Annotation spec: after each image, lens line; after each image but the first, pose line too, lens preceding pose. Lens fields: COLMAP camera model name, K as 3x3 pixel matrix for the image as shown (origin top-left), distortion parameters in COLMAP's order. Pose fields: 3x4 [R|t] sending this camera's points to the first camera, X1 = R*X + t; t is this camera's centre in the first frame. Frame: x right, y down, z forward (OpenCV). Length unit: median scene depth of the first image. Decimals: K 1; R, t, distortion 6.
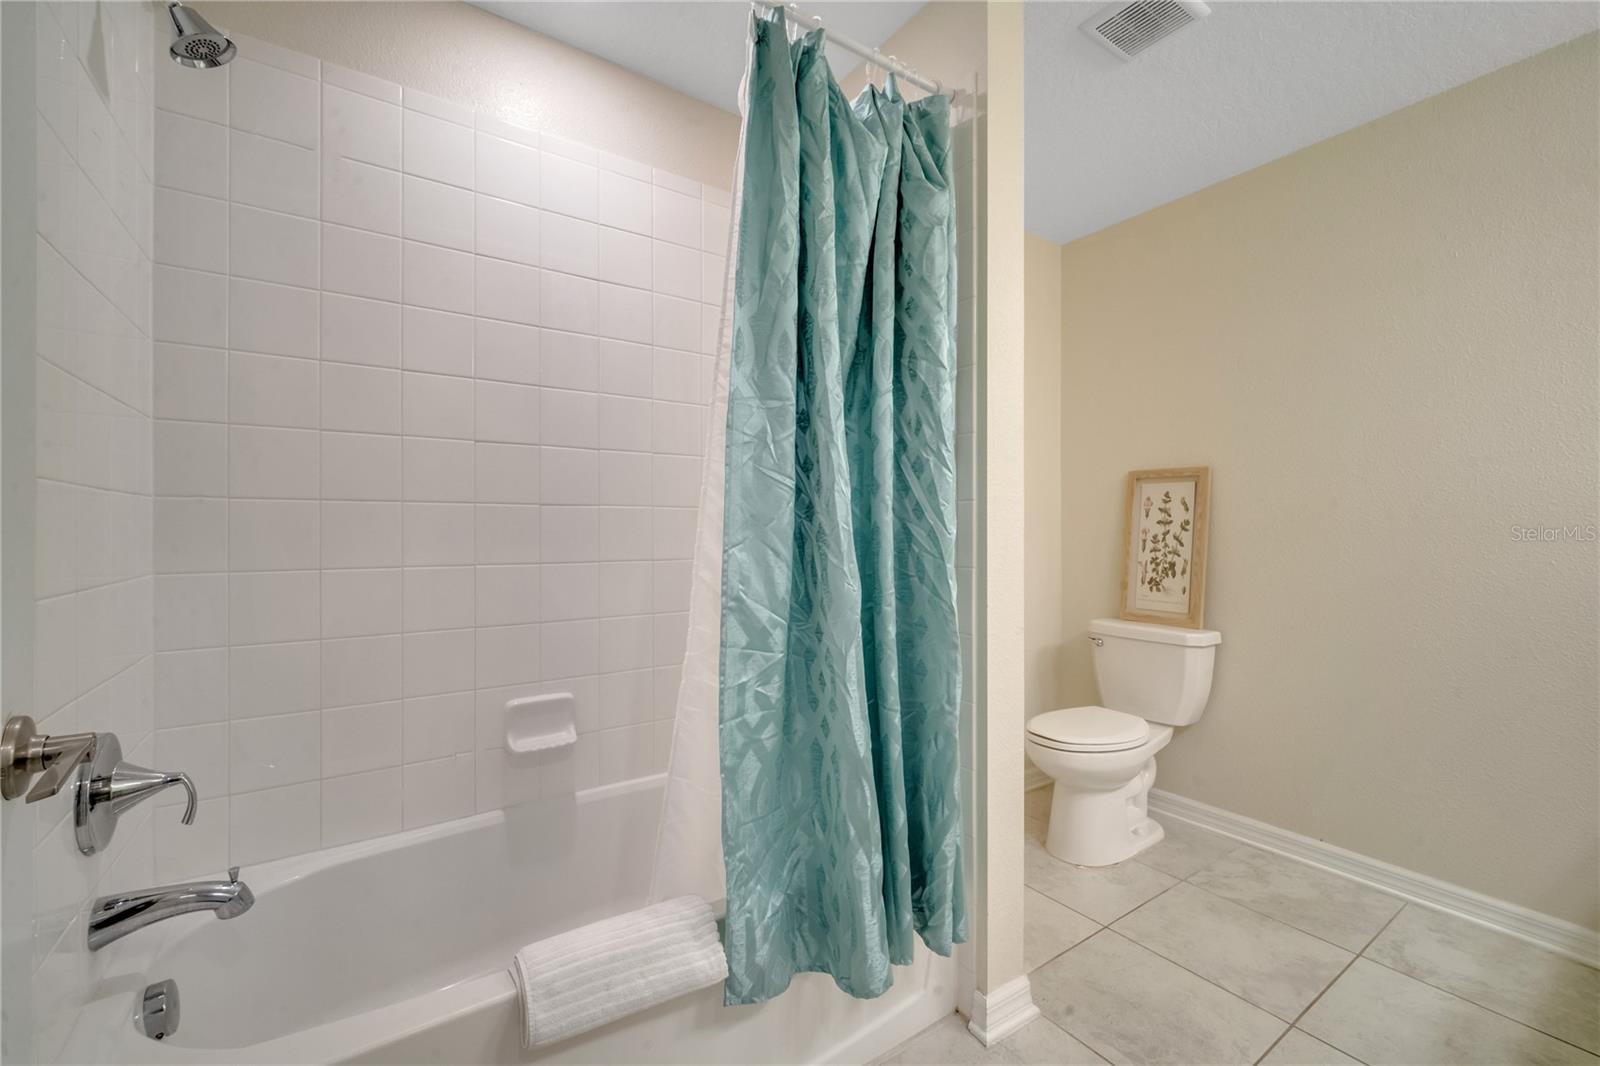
lens RADIAL K [[656.3, 0, 789.2], [0, 656.3, 530.1], [0, 0, 1]] dist [0.005729, -0.002127]
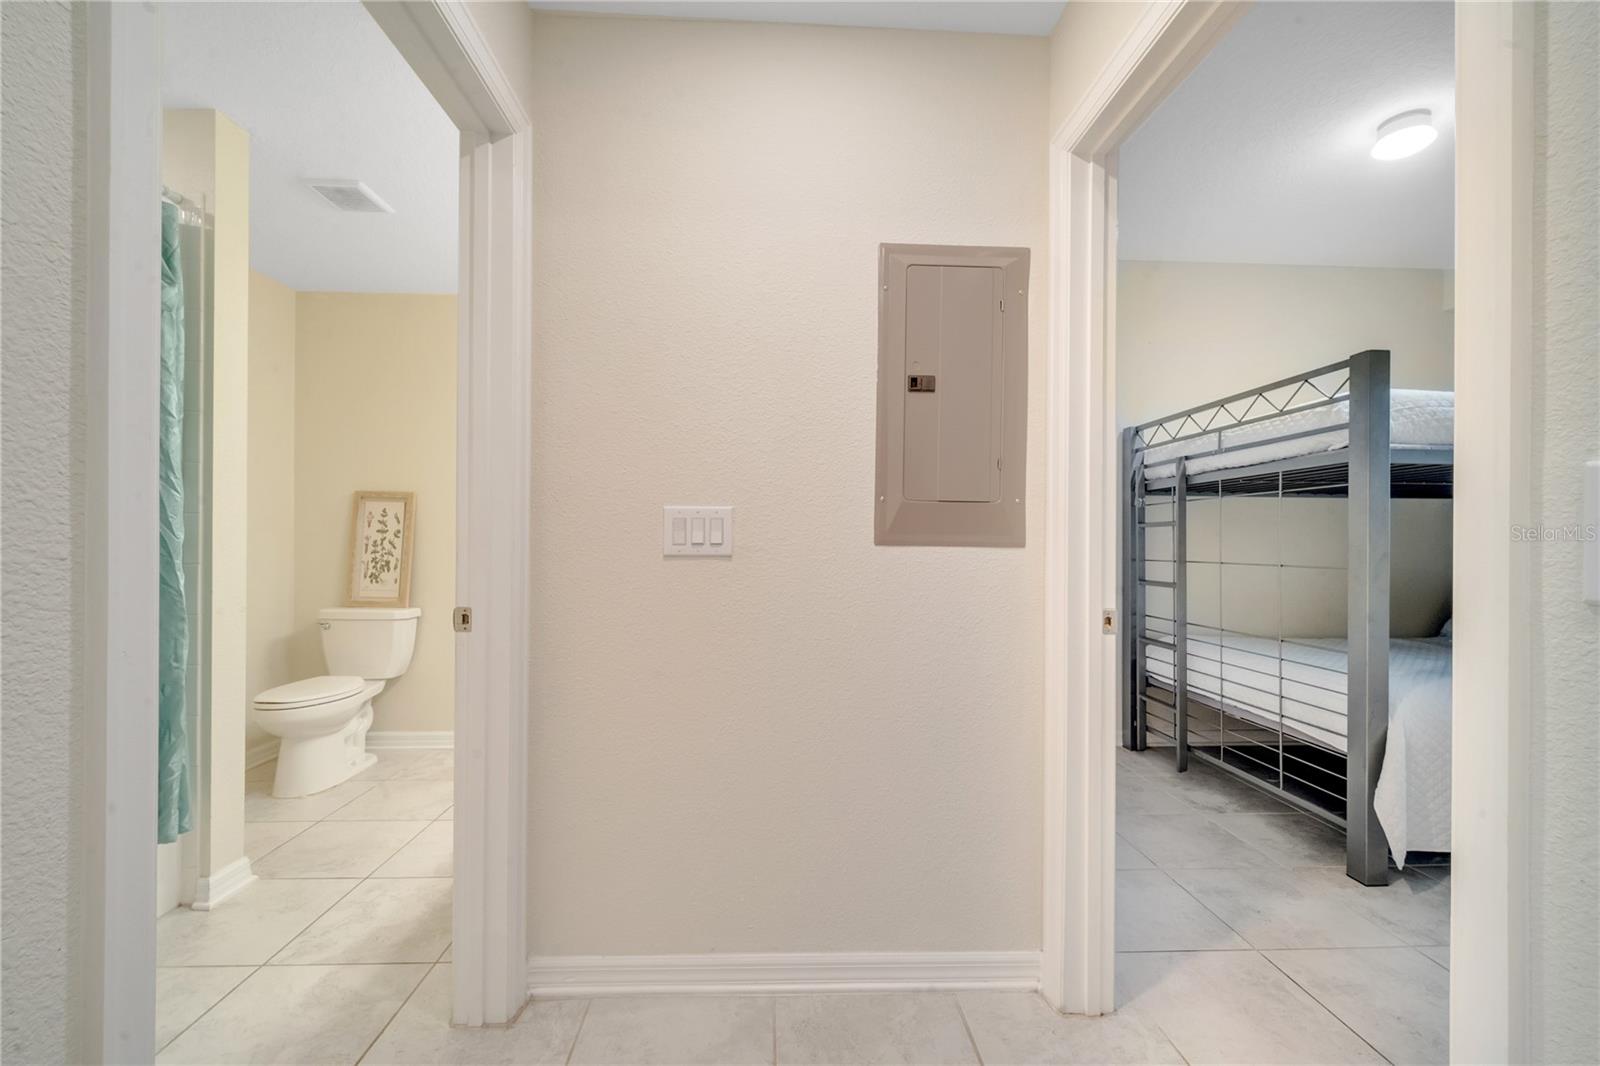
lens RADIAL K [[656.3, 0, 797.9], [0, 656.3, 540.3], [0, 0, 1]] dist [0.005729, -0.002127]
pose [[0.524032, 0.003202, 0.851692, -0.136355], [-0.007443, 0.999972, 0.000821, -0.000681], [-0.851666, -0.006769, 0.524041, -0.453258]]
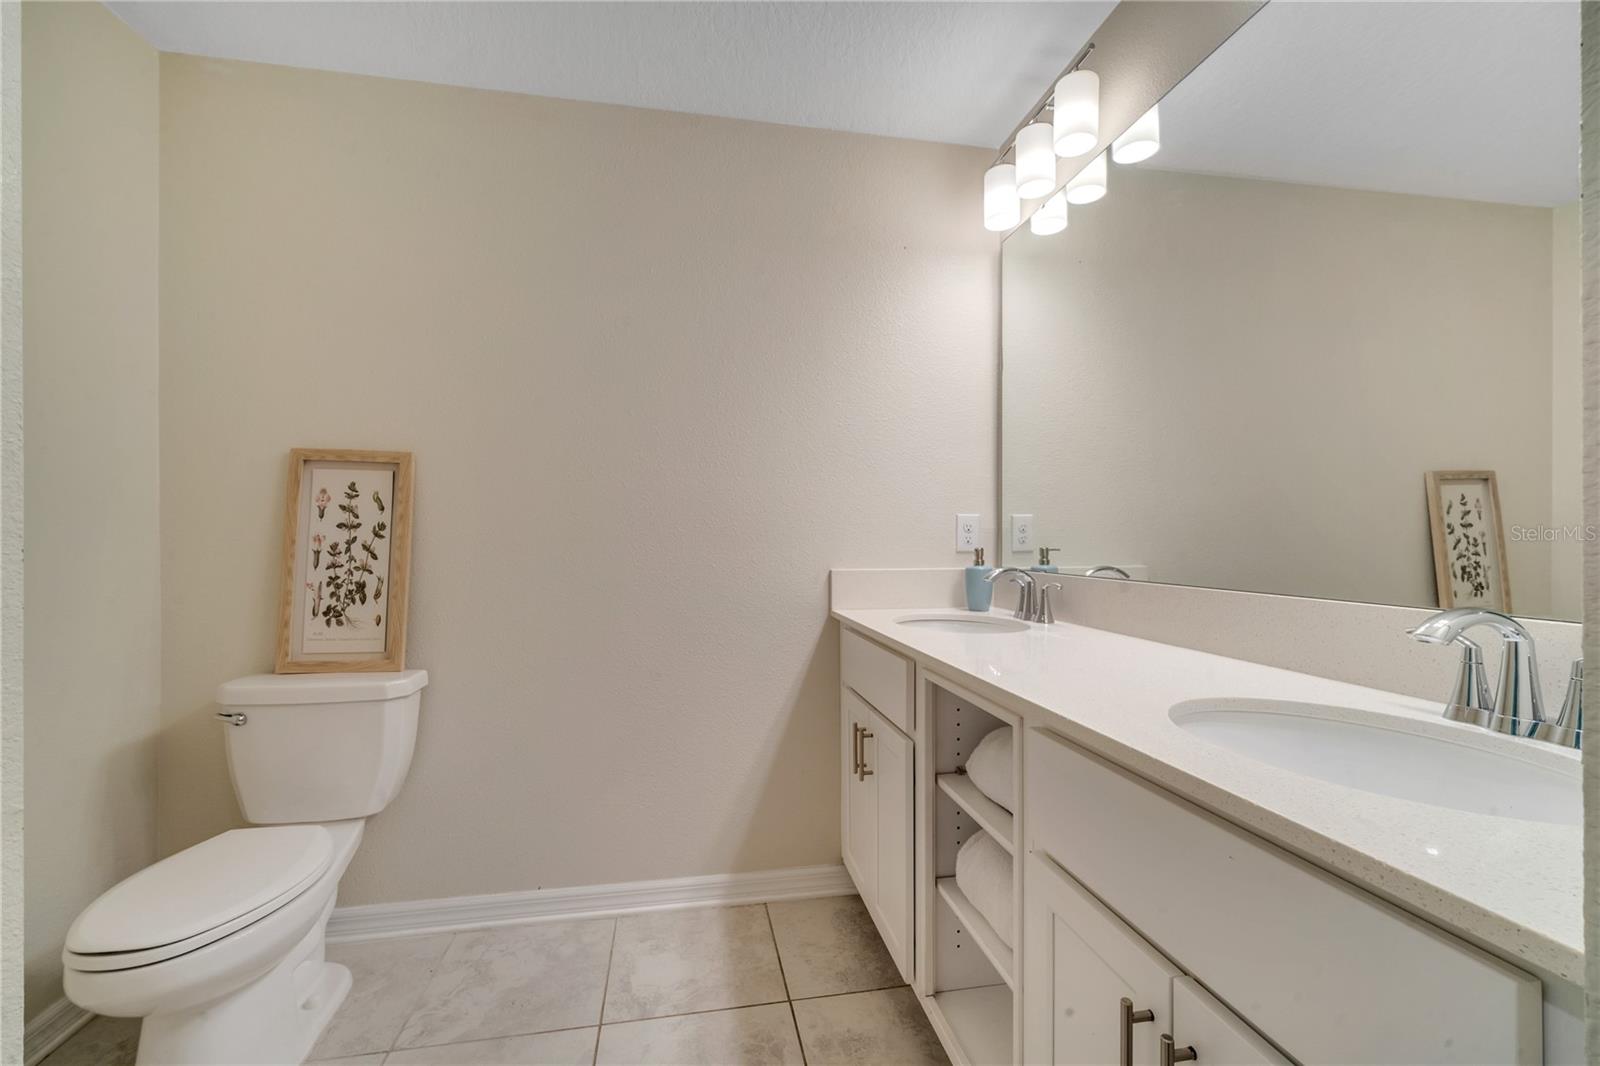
lens RADIAL K [[656.3, 0, 802.5], [0, 656.3, 547.4], [0, 0, 1]] dist [0.005729, -0.002127]
pose [[0.398813, -0.003809, 0.917024, 0.126740], [-0.000177, 0.999991, 0.004230, 0.008639], [-0.917032, -0.001849, 0.398809, 0.290977]]
